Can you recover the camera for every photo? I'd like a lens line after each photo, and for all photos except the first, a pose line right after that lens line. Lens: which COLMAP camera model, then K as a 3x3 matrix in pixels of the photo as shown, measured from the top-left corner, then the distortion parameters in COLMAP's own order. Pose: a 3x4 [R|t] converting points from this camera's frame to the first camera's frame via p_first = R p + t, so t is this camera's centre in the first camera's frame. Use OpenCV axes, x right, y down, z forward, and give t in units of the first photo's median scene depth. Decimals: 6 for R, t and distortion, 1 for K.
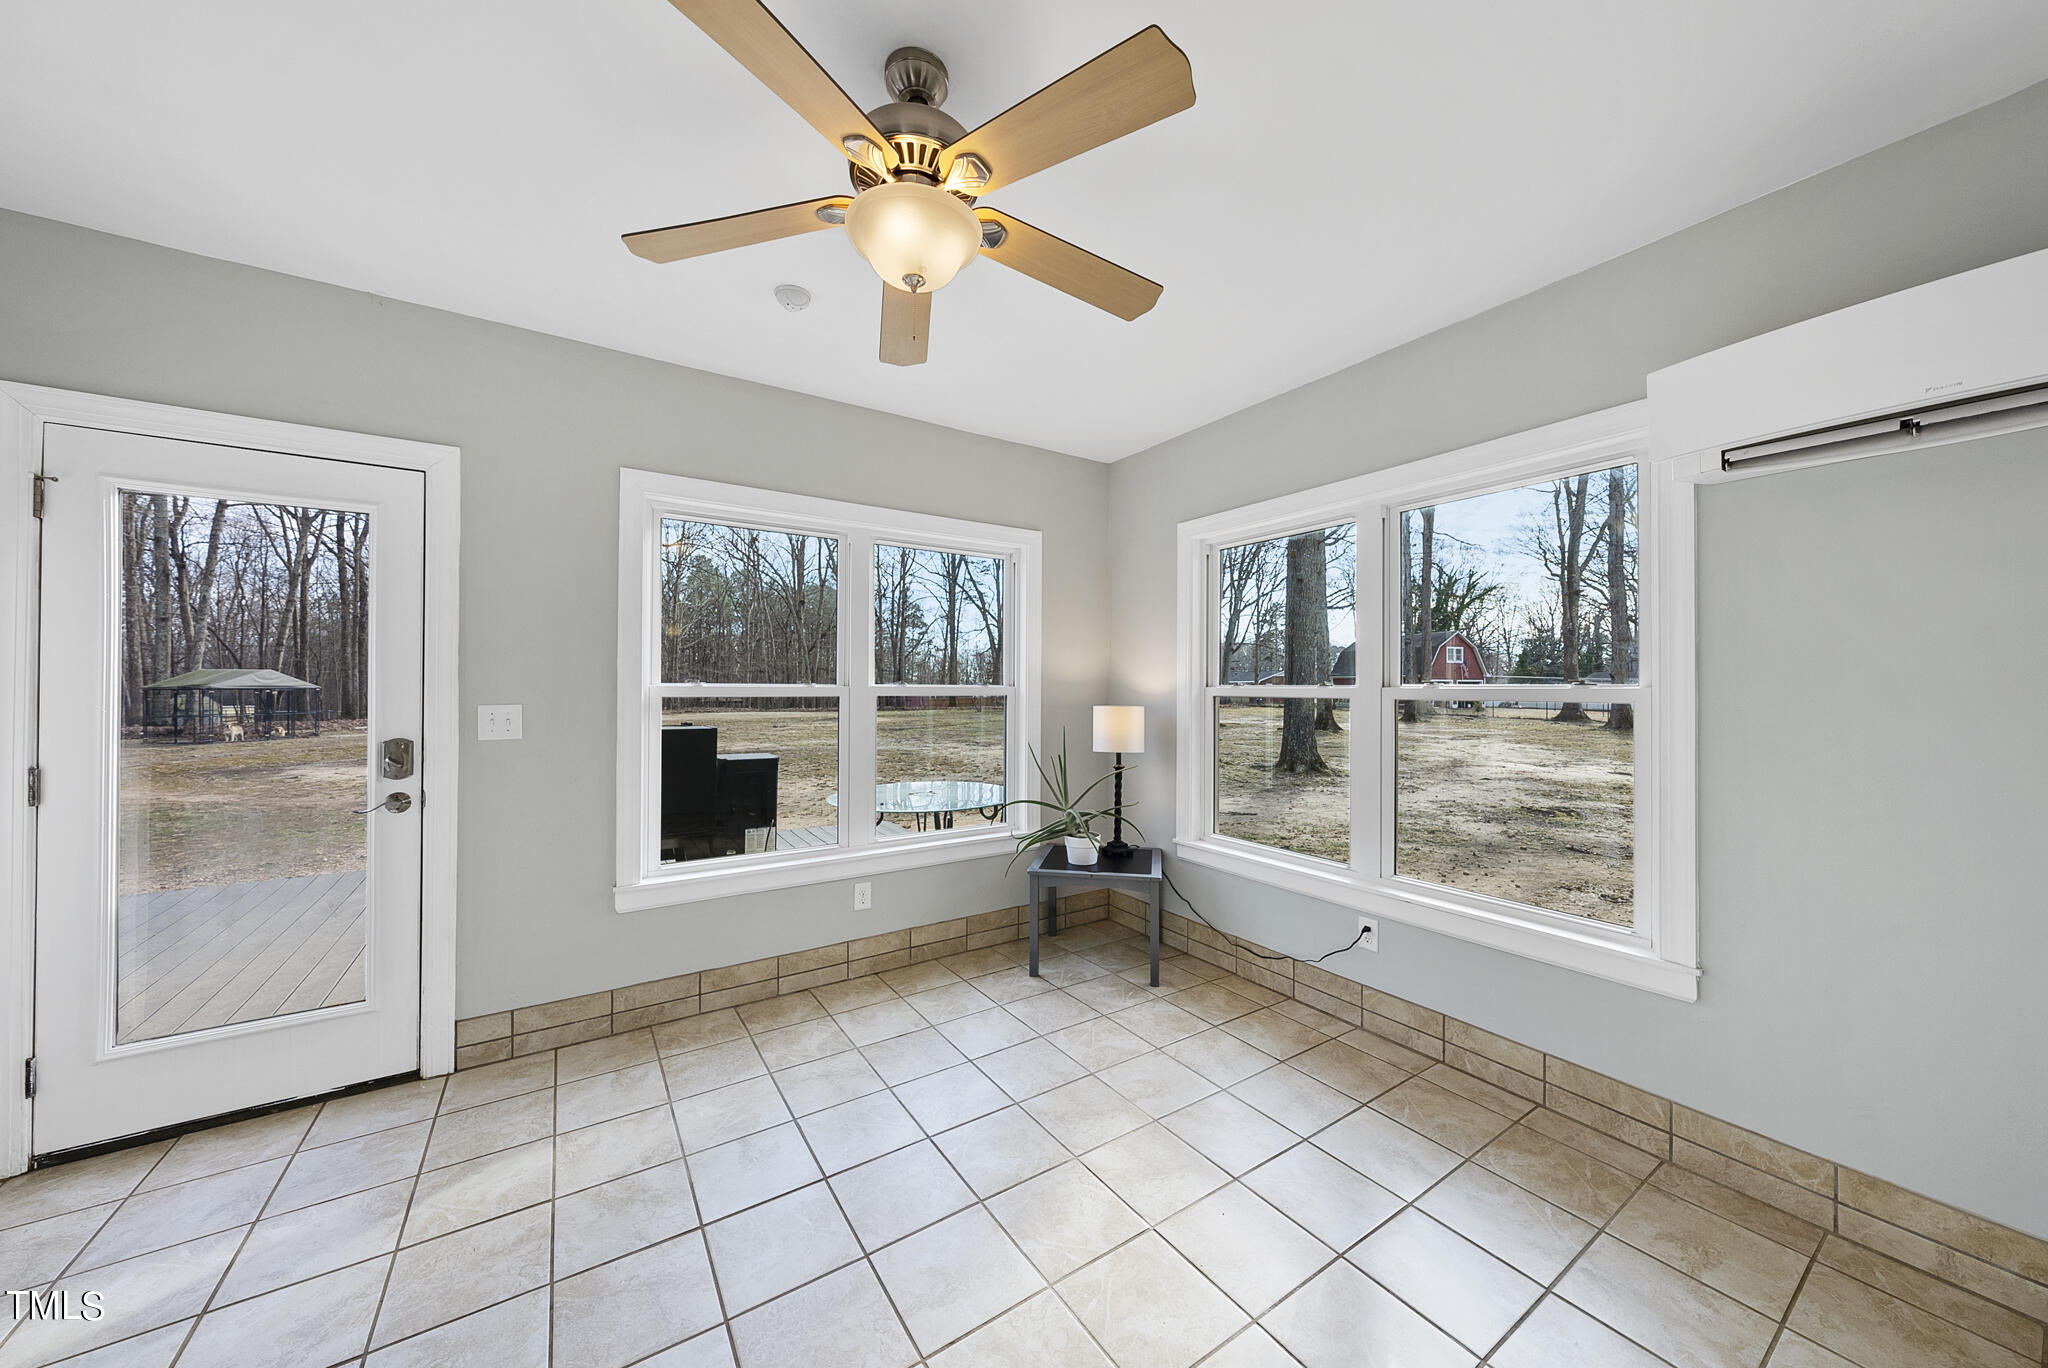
lens RADIAL K [[707.9, 0, 1020.2], [0, 707.9, 683.6], [0, 0, 1]] dist [-0.001484, -0.000498]
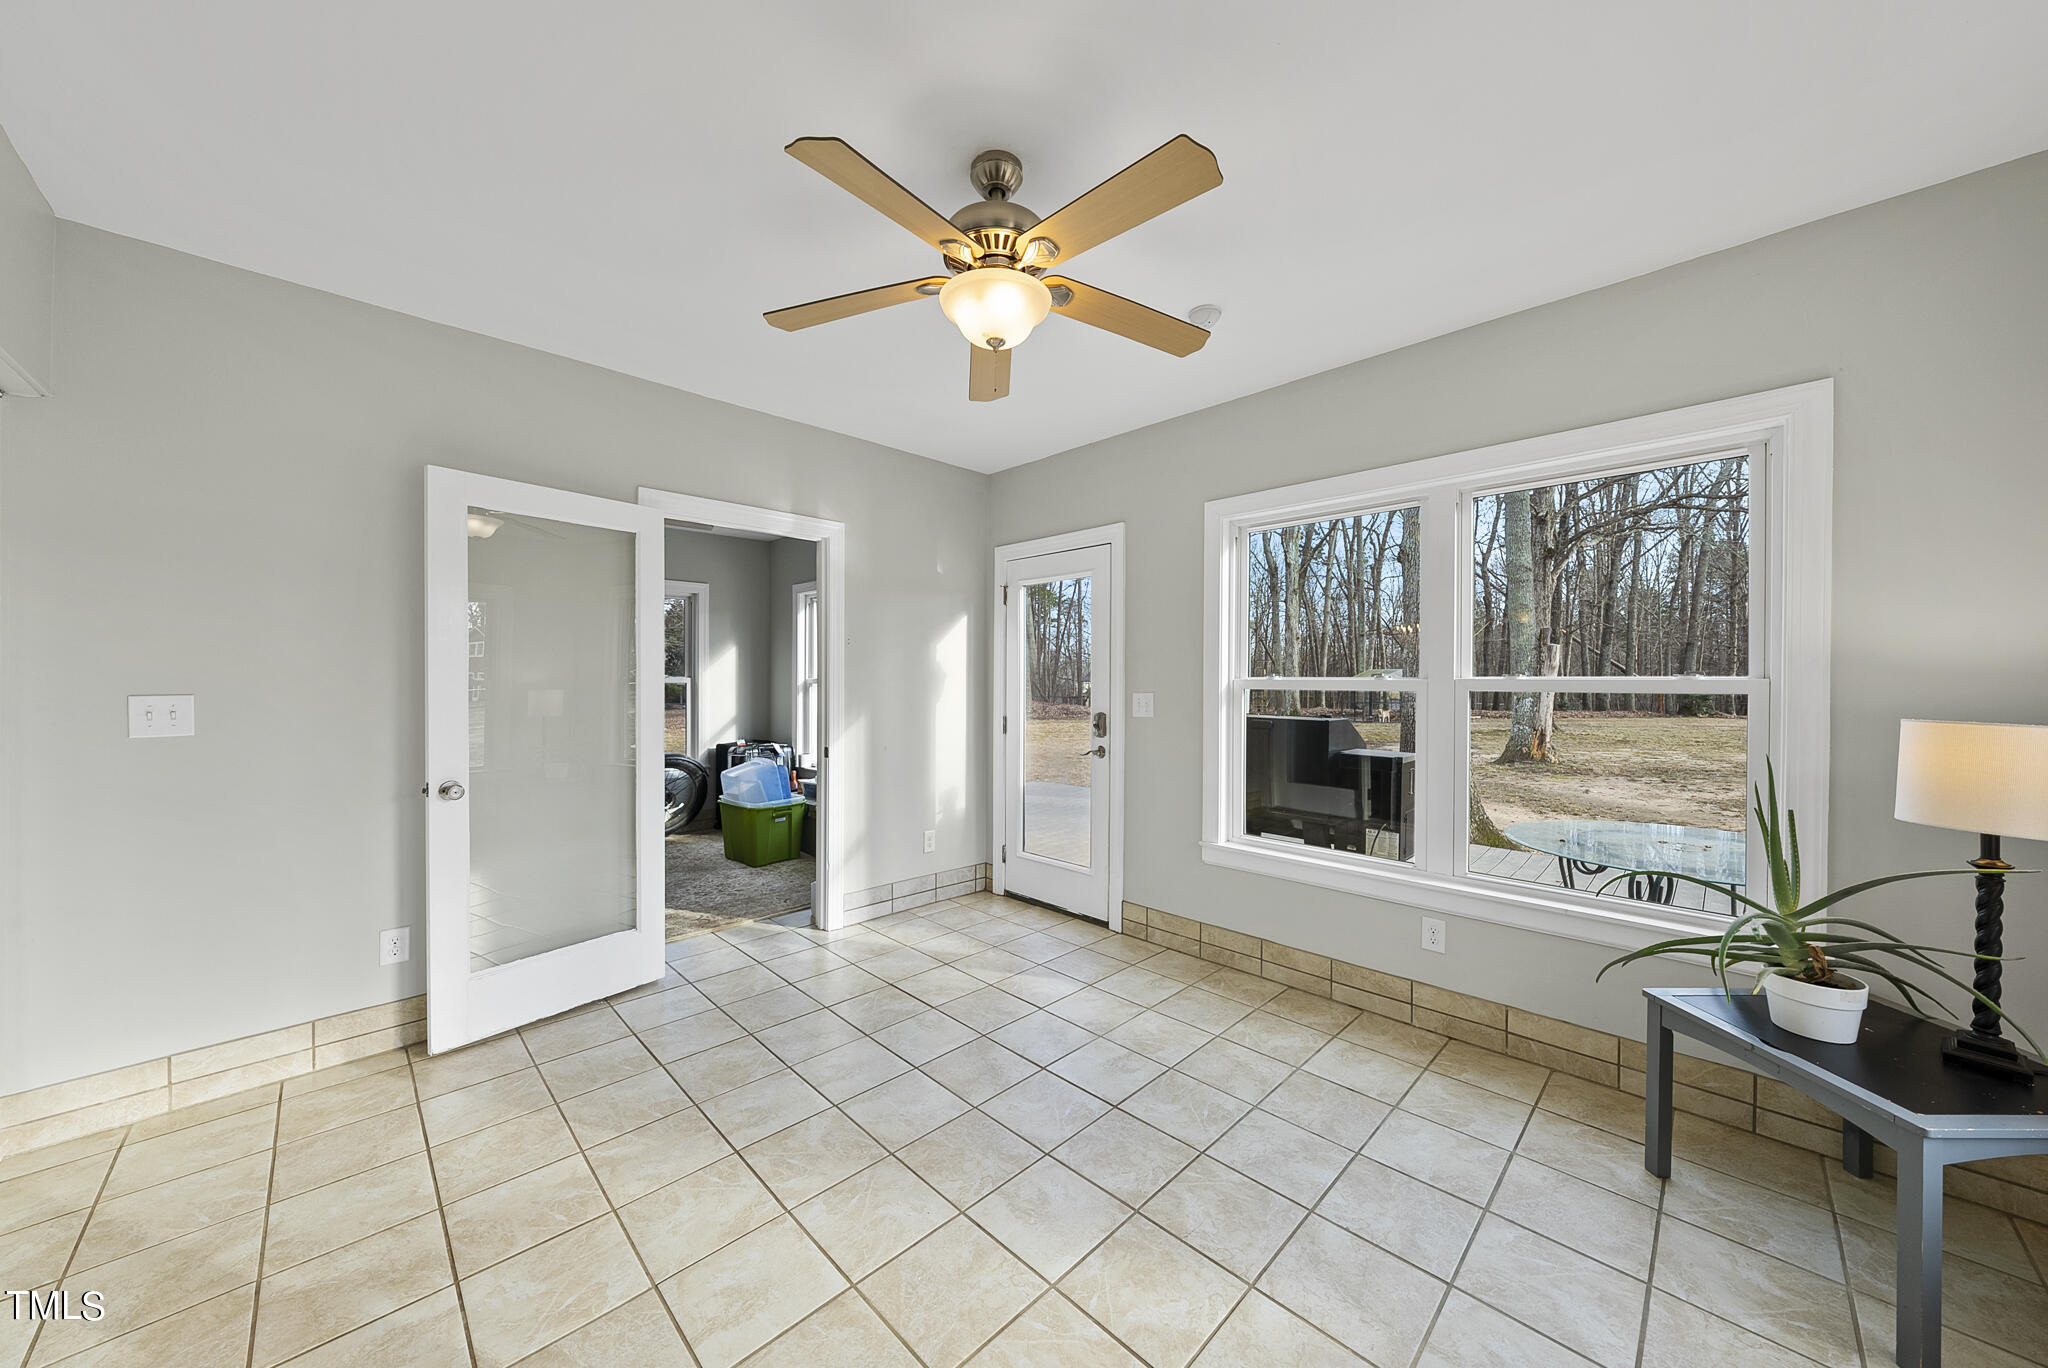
lens RADIAL K [[707.9, 0, 1031.1], [0, 707.9, 682.1], [0, 0, 1]] dist [-0.001484, -0.000498]
pose [[0.194898, -0.000405, -0.980823, 0.547467], [0.004815, 0.999988, 0.000544, 0.005437], [0.980812, -0.004829, 0.194898, 0.427179]]
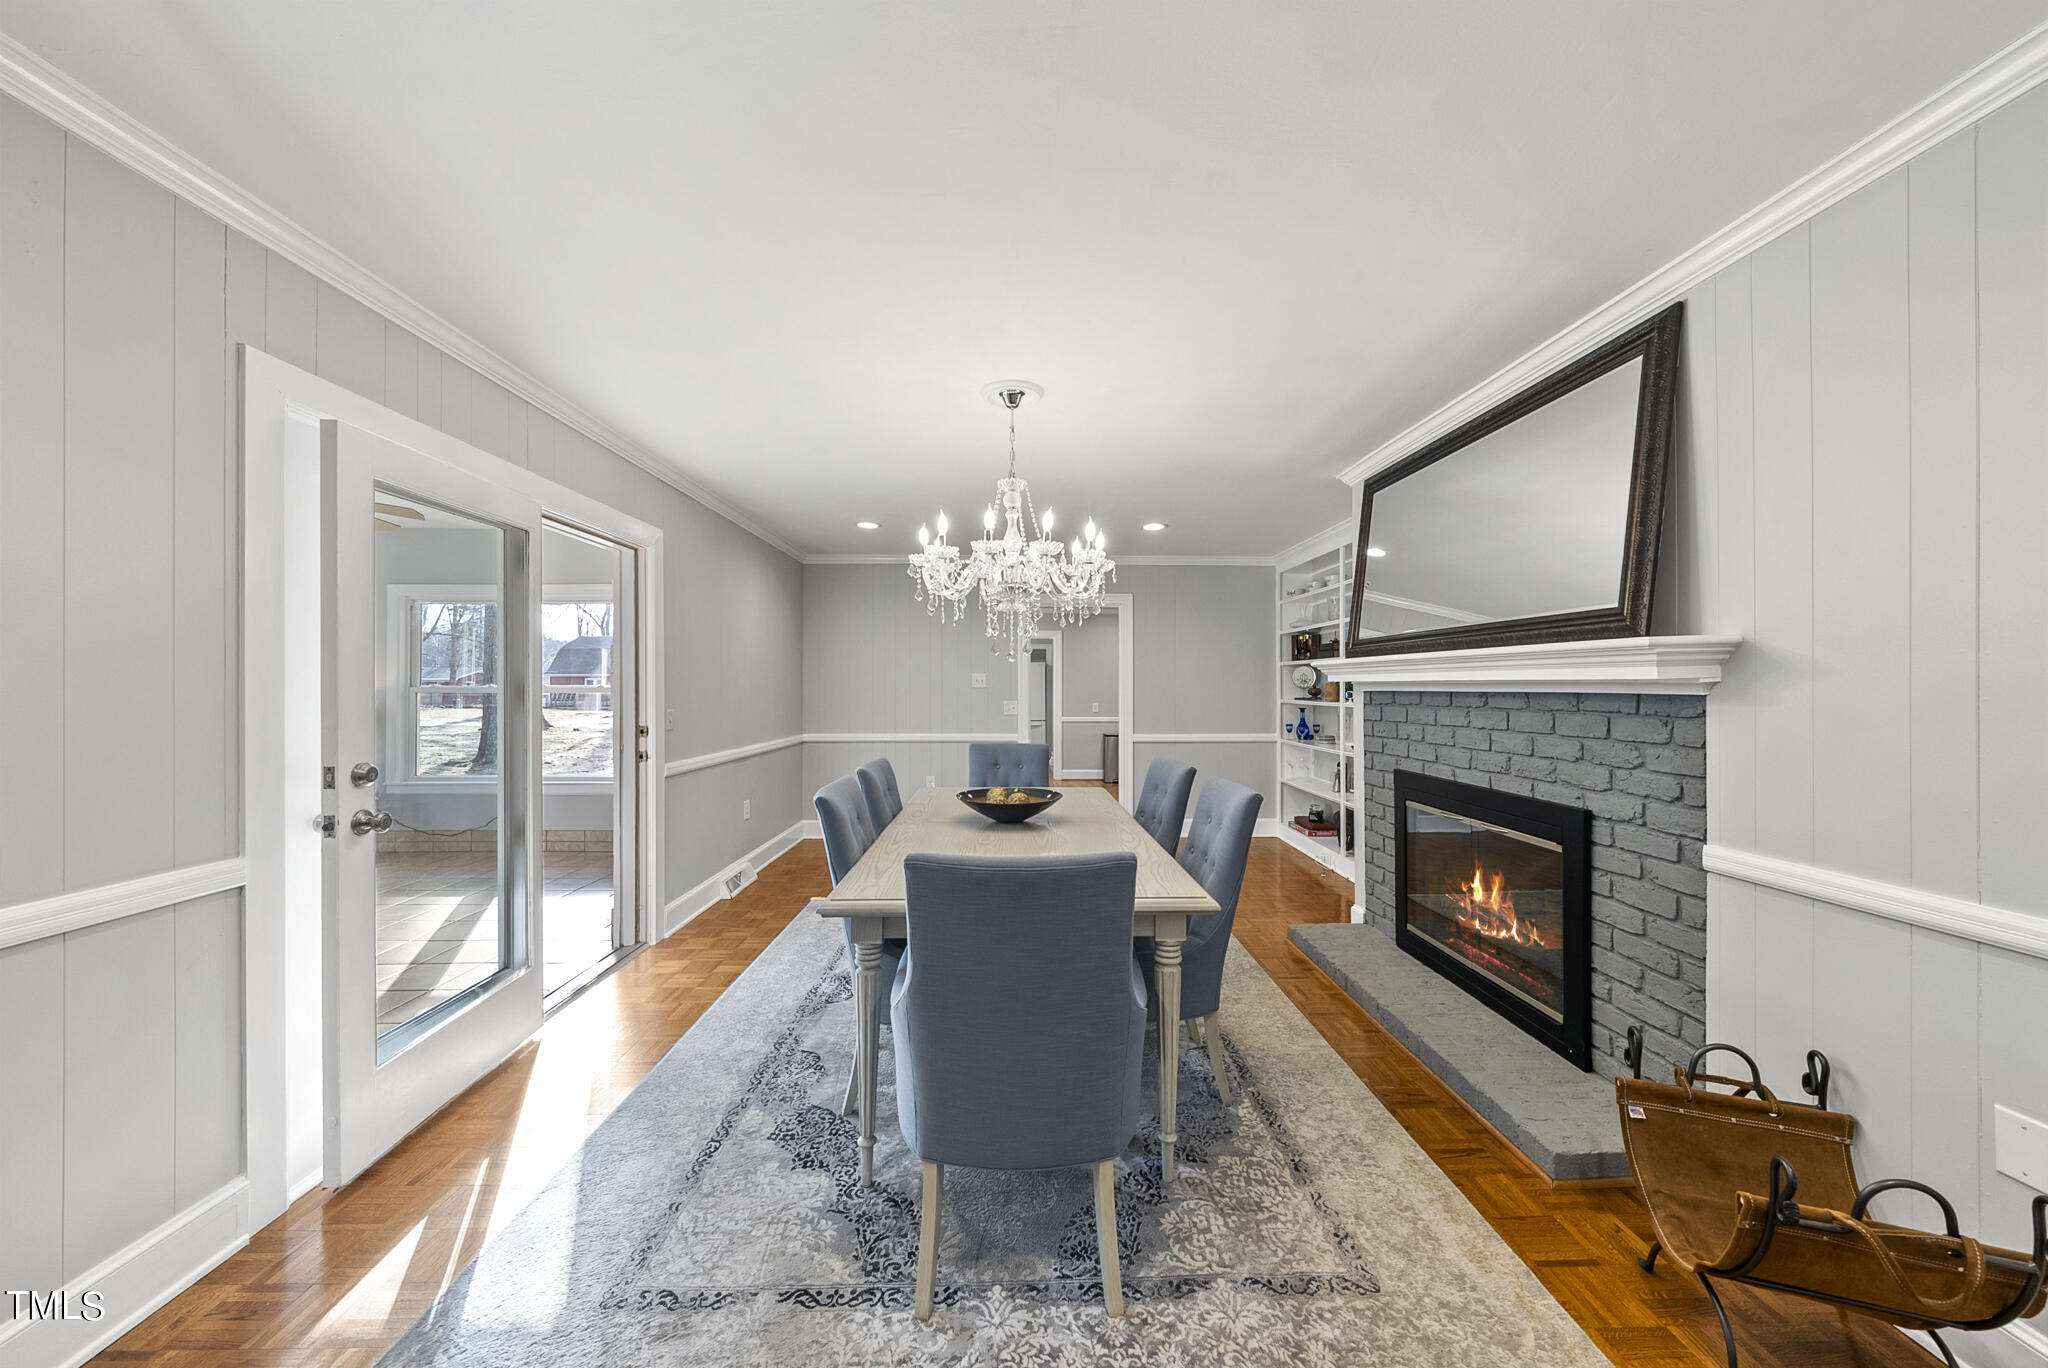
lens RADIAL K [[707.9, 0, 1021.6], [0, 707.9, 686.5], [0, 0, 1]] dist [-0.001484, -0.000498]
pose [[0.540741, -0.000449, 0.841189, -0.413043], [-0.006404, 0.999969, 0.004651, -0.011802], [-0.841165, -0.007902, 0.540722, -1.276650]]
